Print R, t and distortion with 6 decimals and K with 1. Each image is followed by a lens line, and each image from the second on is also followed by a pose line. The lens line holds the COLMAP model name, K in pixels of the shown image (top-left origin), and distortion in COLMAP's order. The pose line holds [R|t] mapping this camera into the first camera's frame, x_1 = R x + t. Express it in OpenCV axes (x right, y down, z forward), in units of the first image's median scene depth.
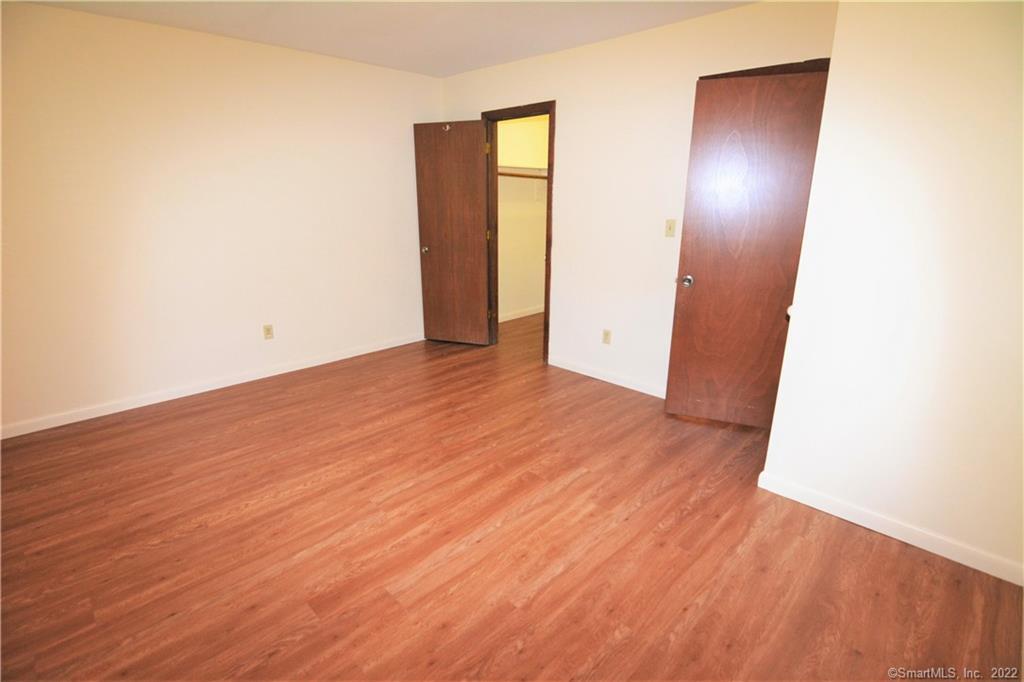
lens RADIAL K [[496.6, 0, 508.6], [0, 496.6, 342.2], [0, 0, 1]] dist [-0.001076, -0.011366]
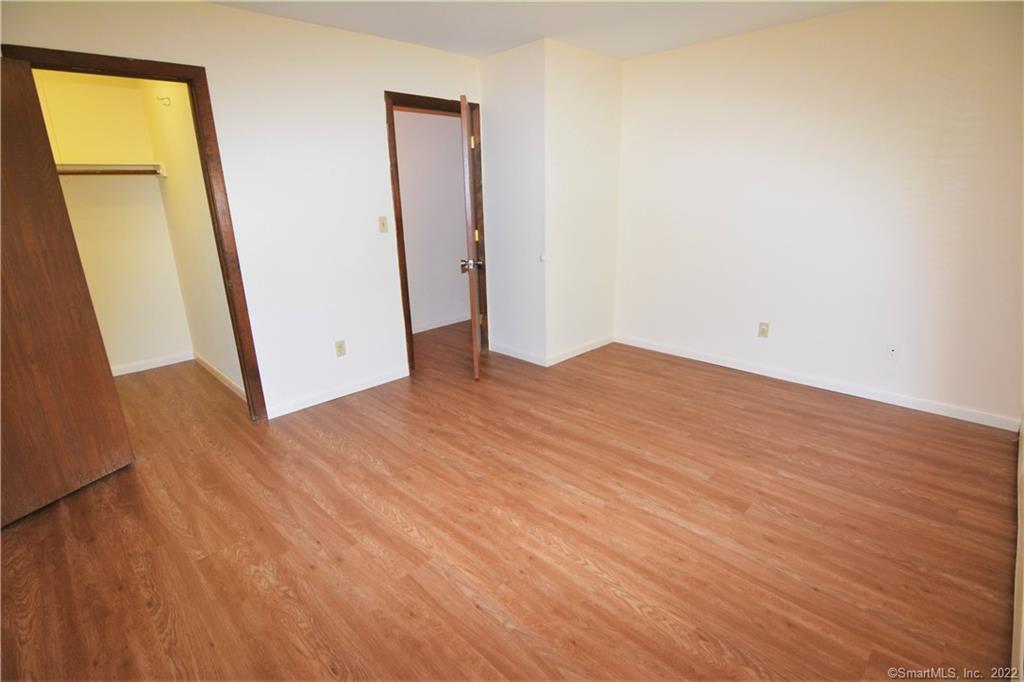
lens RADIAL K [[496.6, 0, 508.6], [0, 496.6, 342.2], [0, 0, 1]] dist [-0.001076, -0.011366]
pose [[0.003693, -0.289523, 0.957164, -1.023992], [0.305355, 0.911780, 0.274617, -0.268995], [-0.952231, 0.291261, 0.091775, 0.918273]]
